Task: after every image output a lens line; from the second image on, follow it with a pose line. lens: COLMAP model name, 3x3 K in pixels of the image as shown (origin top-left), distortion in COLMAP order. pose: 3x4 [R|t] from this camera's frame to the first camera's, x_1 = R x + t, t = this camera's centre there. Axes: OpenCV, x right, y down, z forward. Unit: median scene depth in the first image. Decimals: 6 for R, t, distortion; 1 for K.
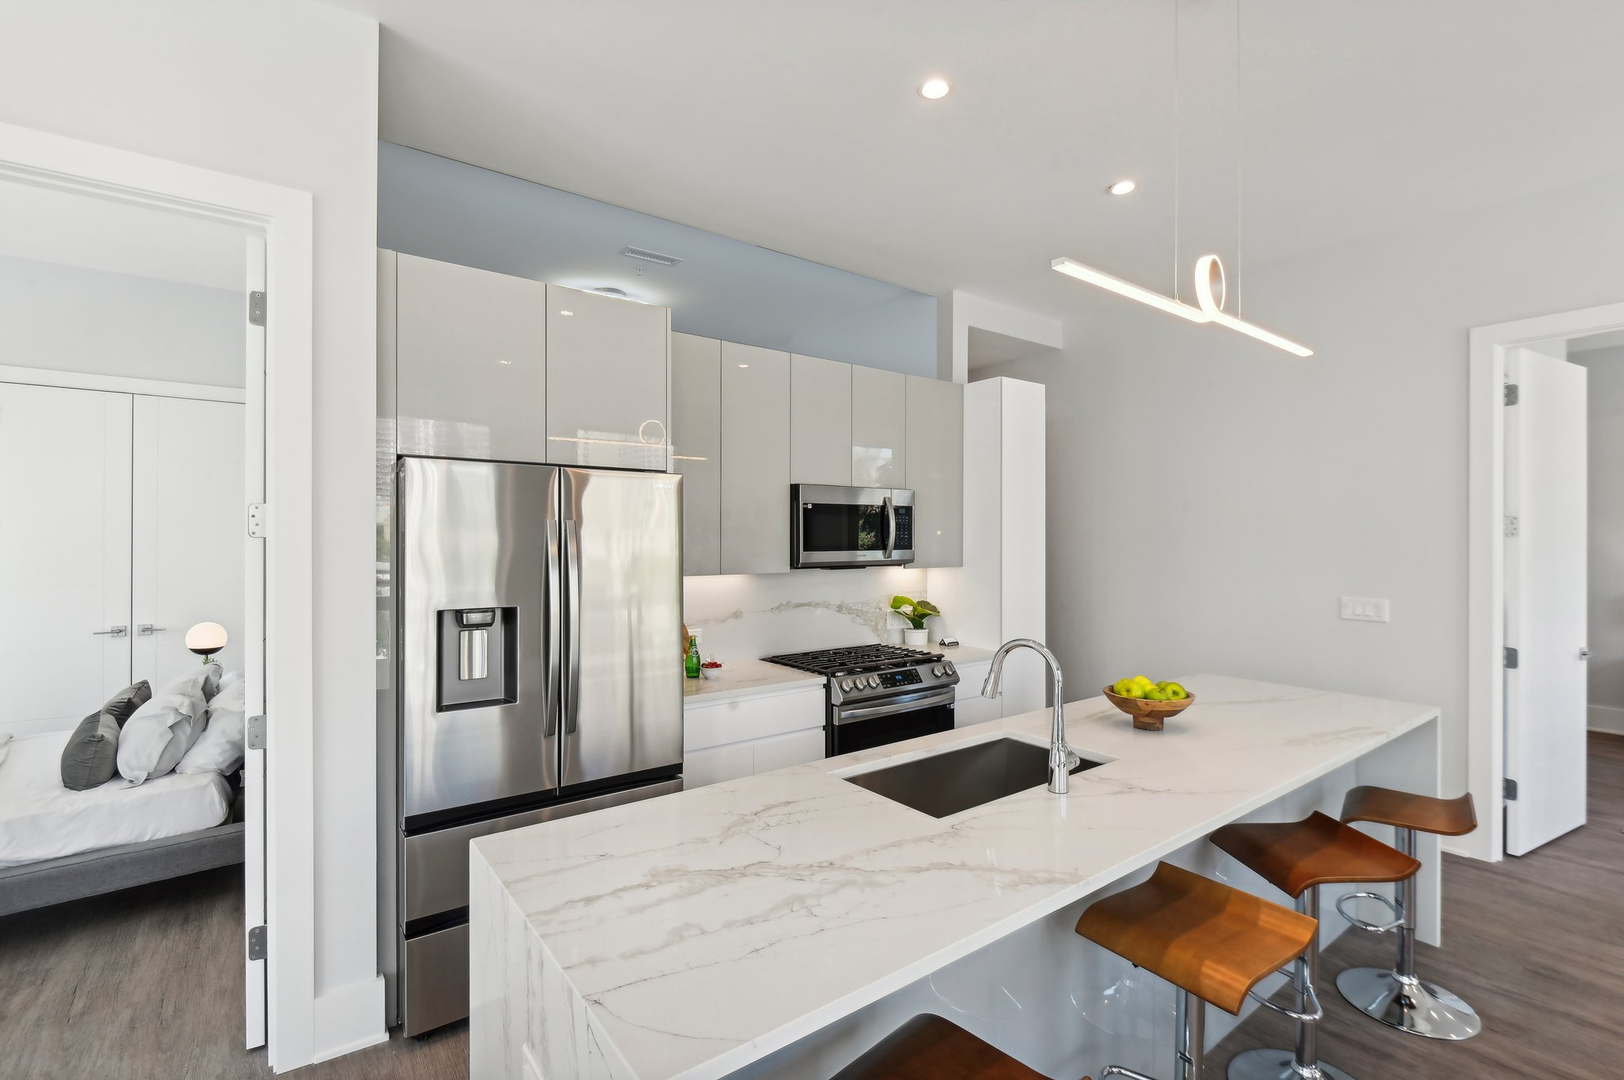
lens RADIAL K [[745.7, 0, 812.0], [0, 745.7, 540.0], [0, 0, 1]] dist [-0.002429, -0.000778]
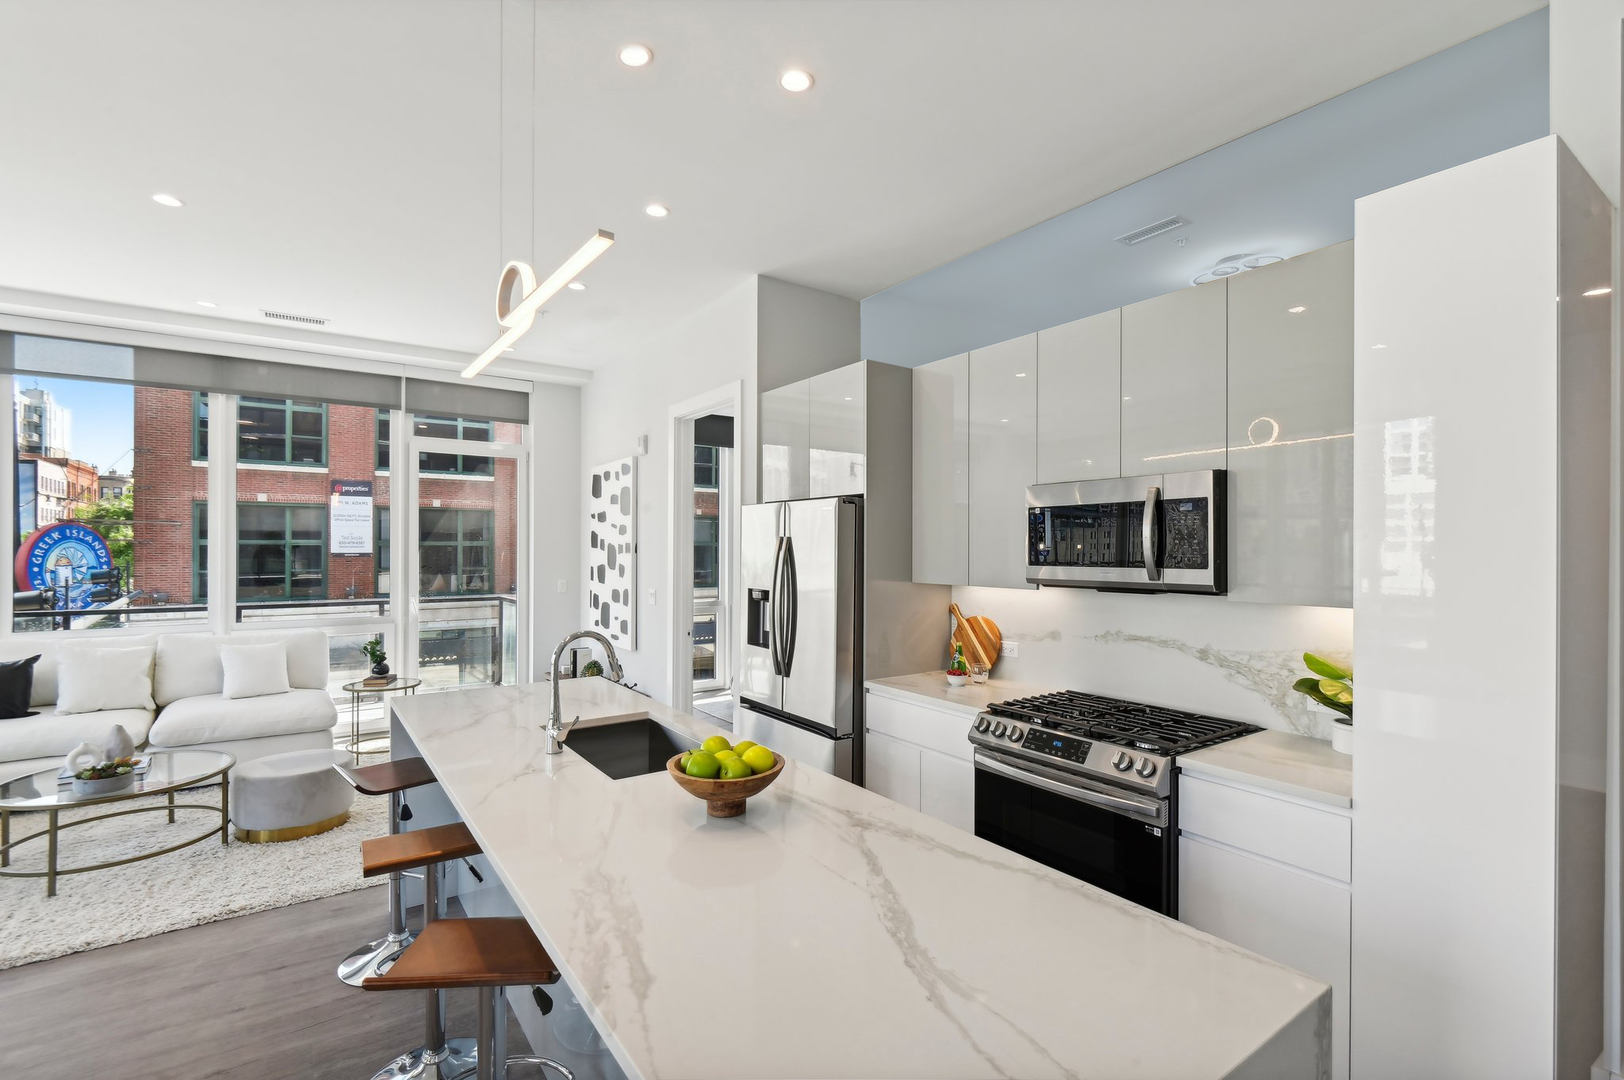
lens RADIAL K [[724.4, 0, 812.0], [0, 724.4, 540.0], [0, 0, 1]] dist [-0.002023, -0.000112]
pose [[-0.032085, -0.010466, -0.999430, 0.854980], [-0.003908, 0.999939, -0.010345, -0.003598], [0.999478, 0.003574, -0.032124, 0.821181]]
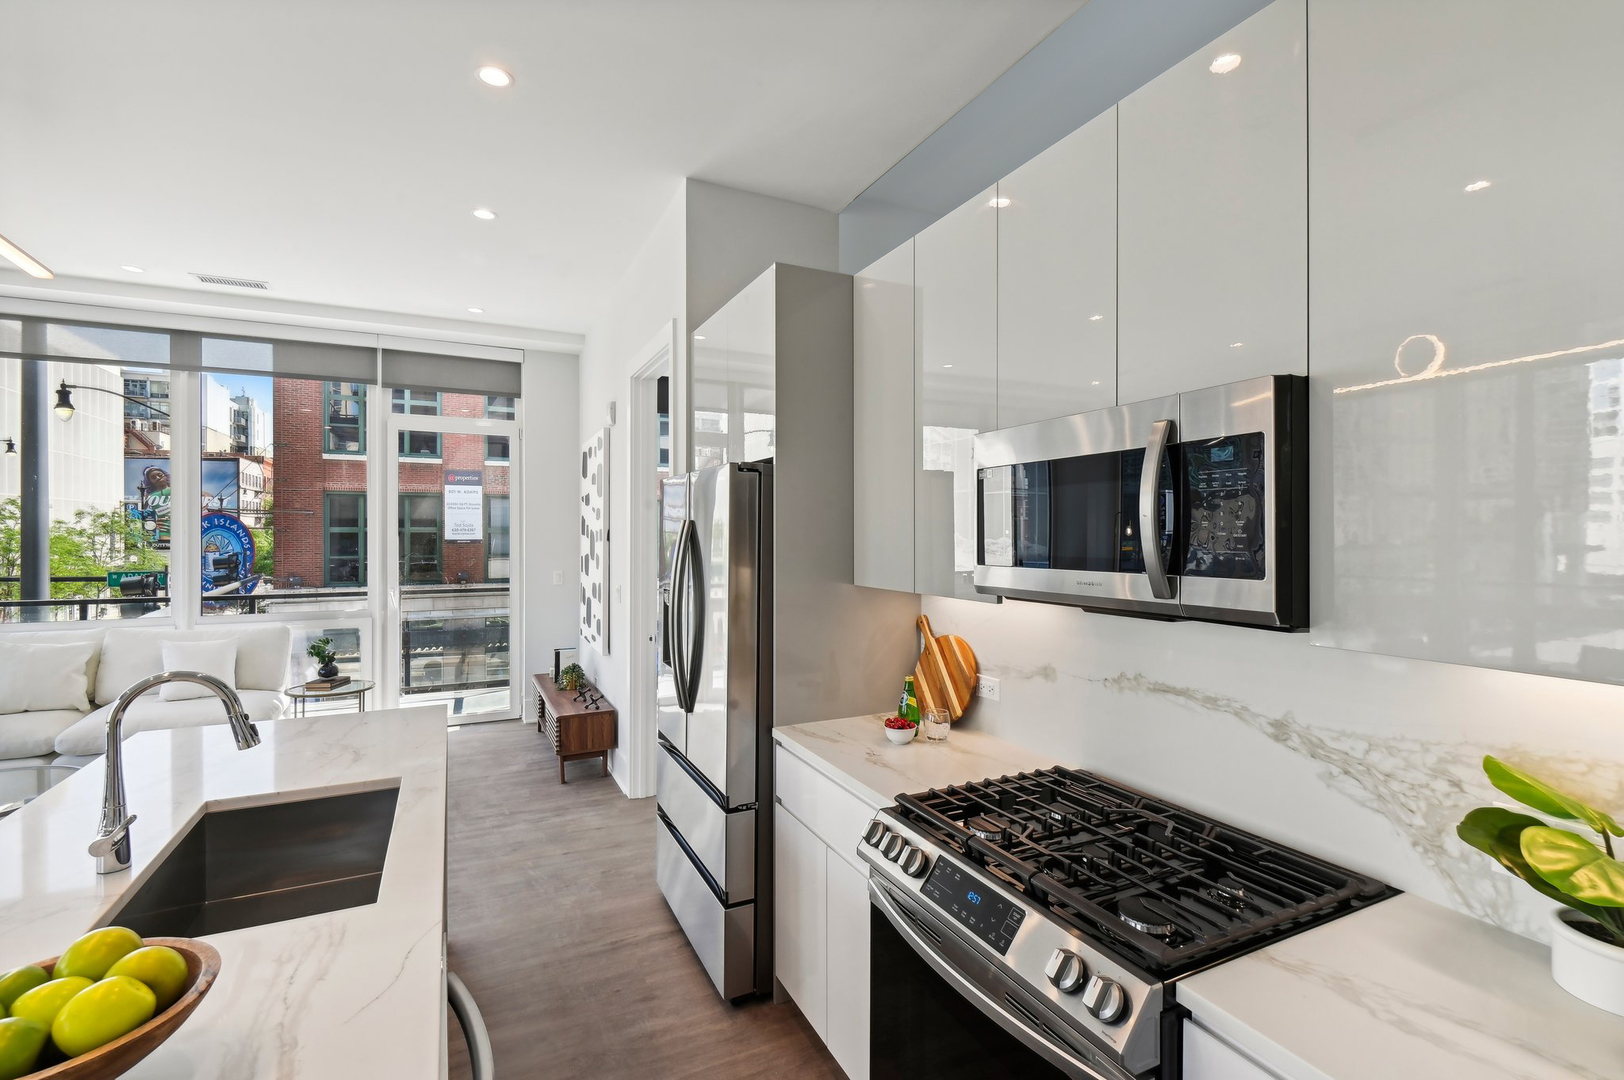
lens RADIAL K [[731.2, 0, 816.1], [0, 731.2, 529.7], [0, 0, 1]] dist [-0.003208, -0.000789]
pose [[-0.182101, -0.005187, -0.983266, 0.528393], [-0.001858, 0.999986, -0.004931, -0.005614], [0.983278, 0.000929, -0.182108, 1.031253]]
